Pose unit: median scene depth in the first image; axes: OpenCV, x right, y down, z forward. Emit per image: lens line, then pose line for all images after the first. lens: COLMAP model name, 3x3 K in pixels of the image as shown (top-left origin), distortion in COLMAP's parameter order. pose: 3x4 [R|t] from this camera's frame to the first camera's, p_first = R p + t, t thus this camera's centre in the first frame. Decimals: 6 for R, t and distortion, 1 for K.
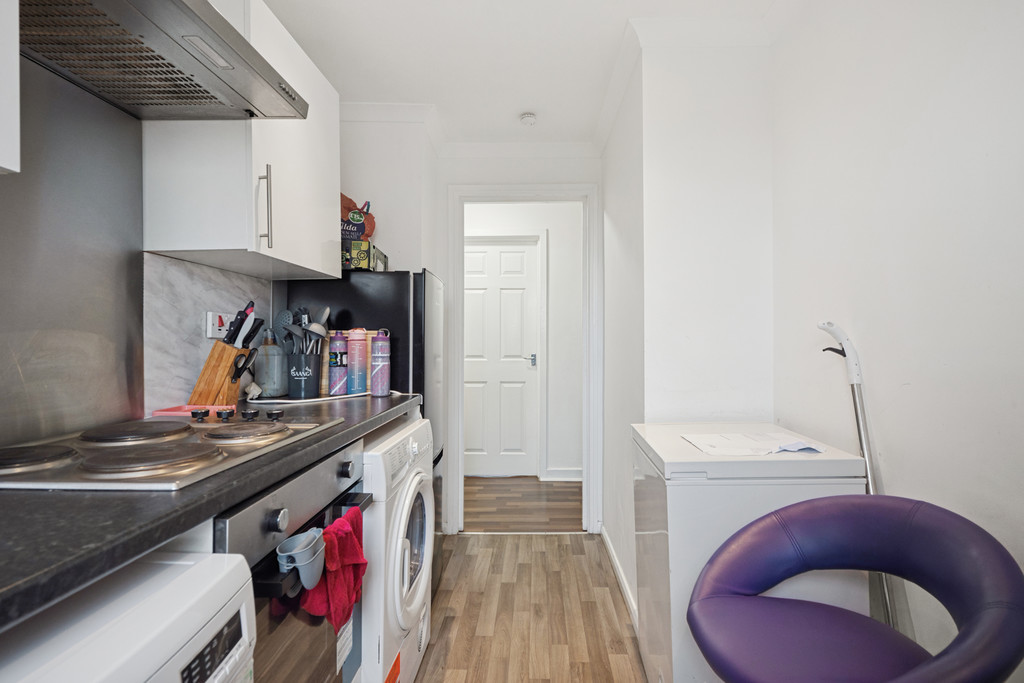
lens RADIAL K [[511.1, 0, 512.0], [0, 511.1, 341.5], [0, 0, 1]] dist [0.002457, 0.000079]
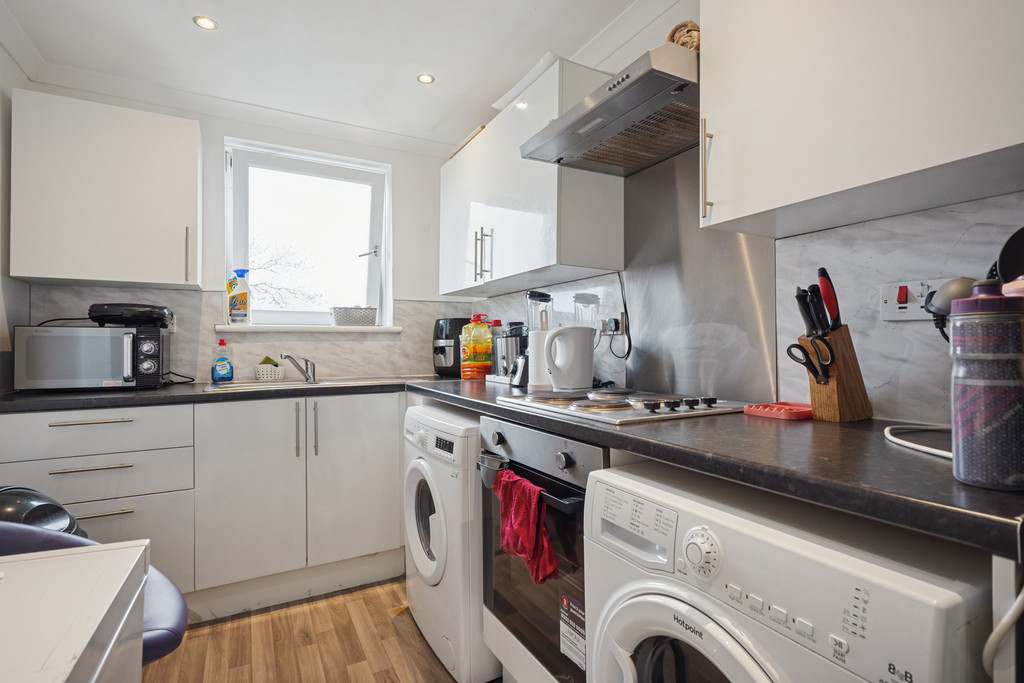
lens RADIAL K [[477.8, 0, 512.0], [0, 477.8, 341.5], [0, 0, 1]] dist [0.000303, -0.000243]
pose [[-0.850811, 0.000085, -0.525472, 0.172920], [0.007816, 0.999891, -0.012494, 0.018117], [0.525414, -0.014737, -0.850719, 1.791096]]
